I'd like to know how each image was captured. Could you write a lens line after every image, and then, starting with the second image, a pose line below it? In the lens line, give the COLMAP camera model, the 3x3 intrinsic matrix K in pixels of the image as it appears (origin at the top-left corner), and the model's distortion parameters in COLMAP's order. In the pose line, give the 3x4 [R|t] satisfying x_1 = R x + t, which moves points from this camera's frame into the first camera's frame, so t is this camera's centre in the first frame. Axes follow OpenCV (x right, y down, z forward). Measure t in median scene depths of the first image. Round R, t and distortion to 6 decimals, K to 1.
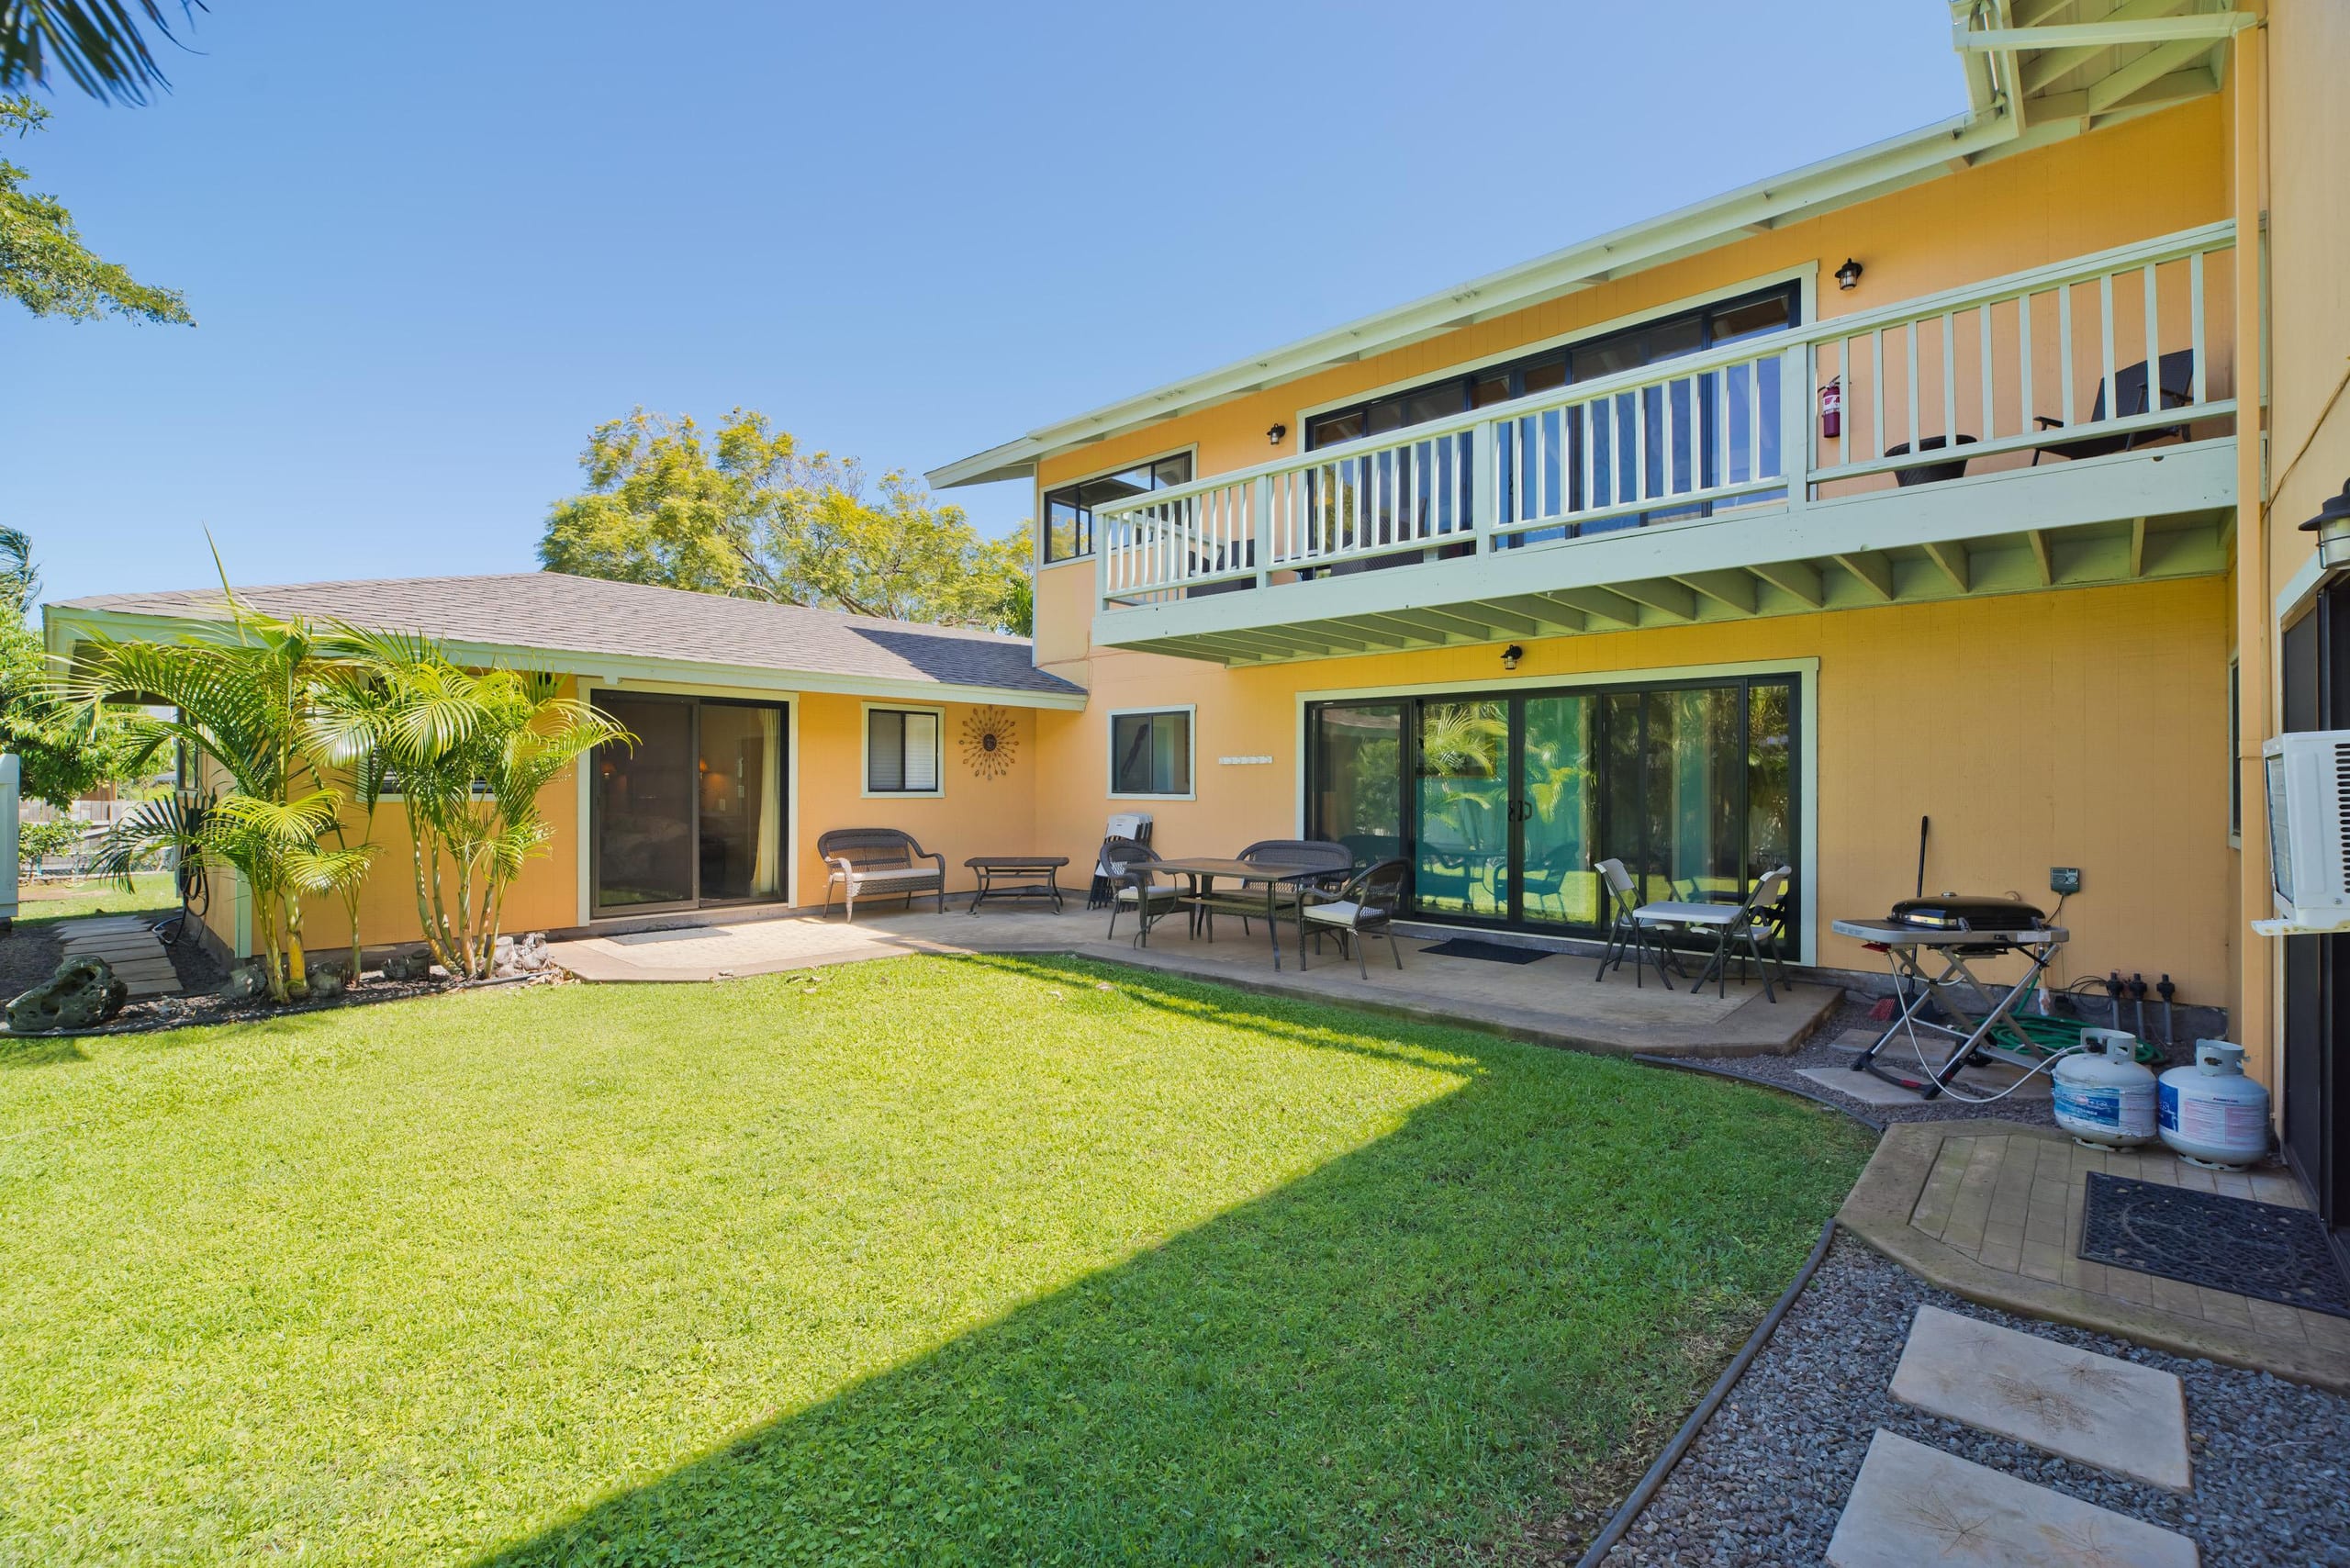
lens RADIAL K [[1021.9, 0, 1177.9], [0, 1021.9, 778.4], [0, 0, 1]] dist [-0.003744, -0.000135]
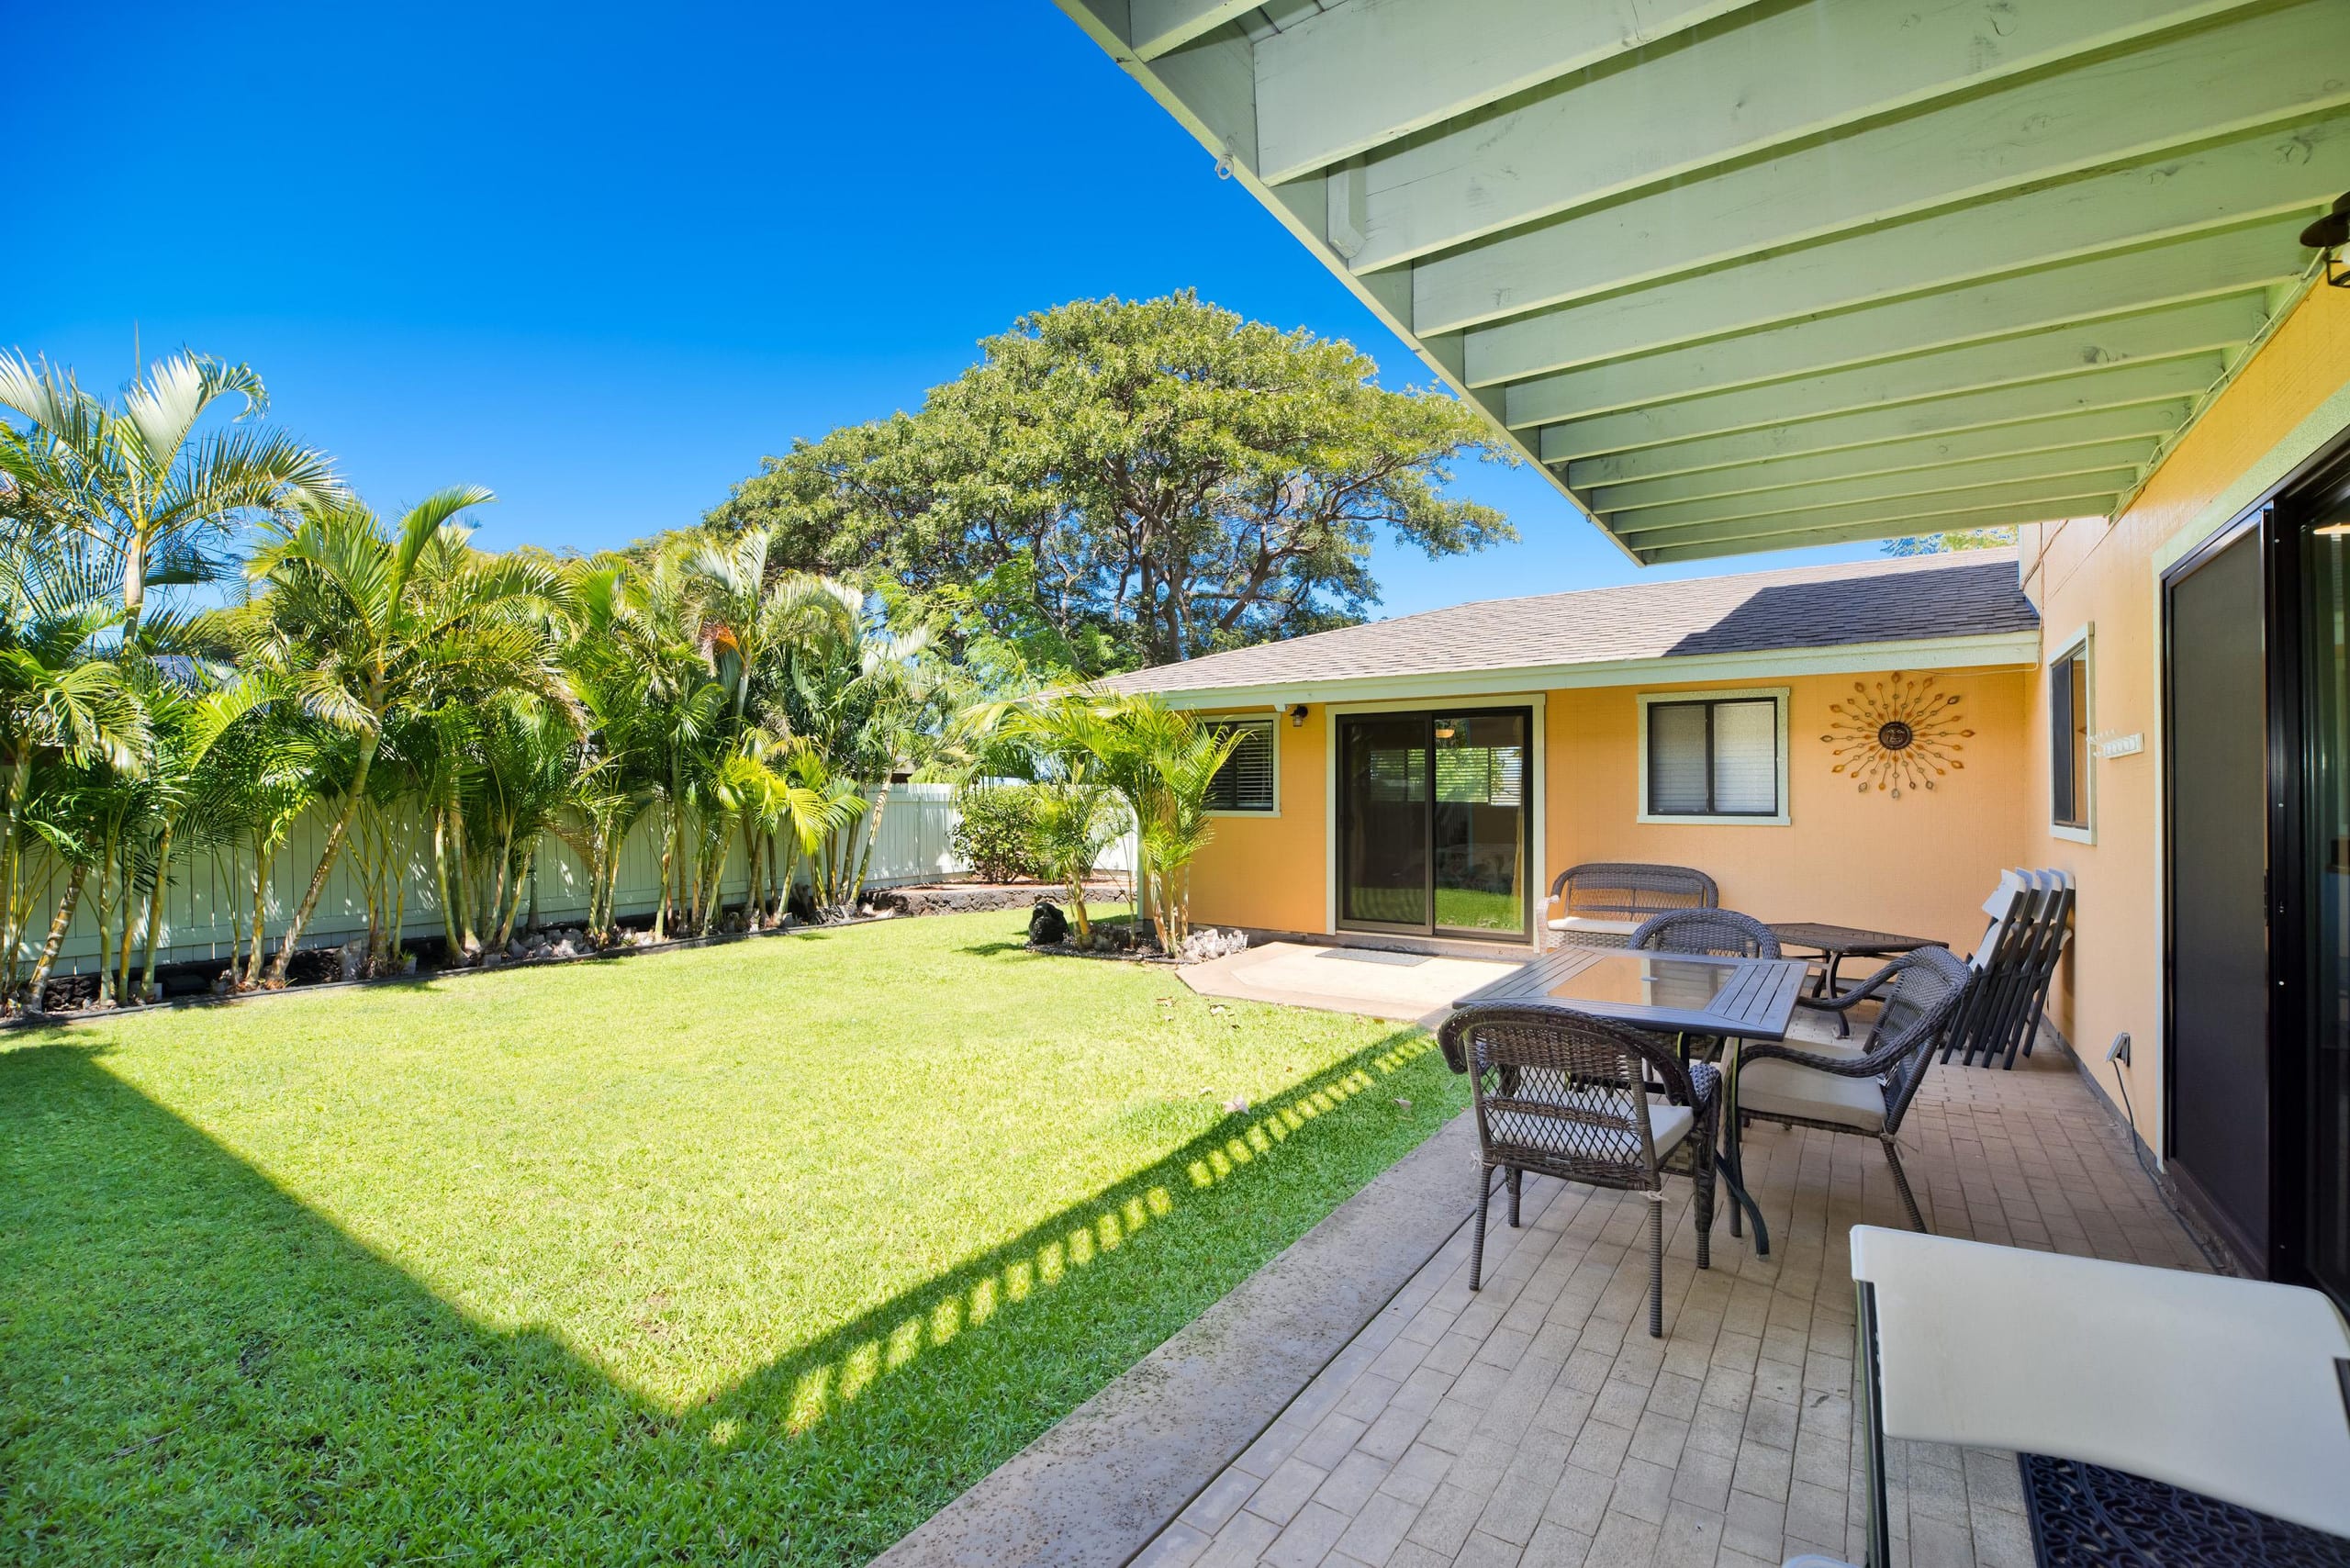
lens RADIAL K [[1021.9, 0, 1179.2], [0, 1021.9, 788.6], [0, 0, 1]] dist [-0.003744, -0.000135]
pose [[0.138604, -0.017649, -0.990191, 0.376030], [0.000097, 0.999841, -0.017807, 0.007240], [0.990348, 0.002373, 0.138583, 0.551500]]
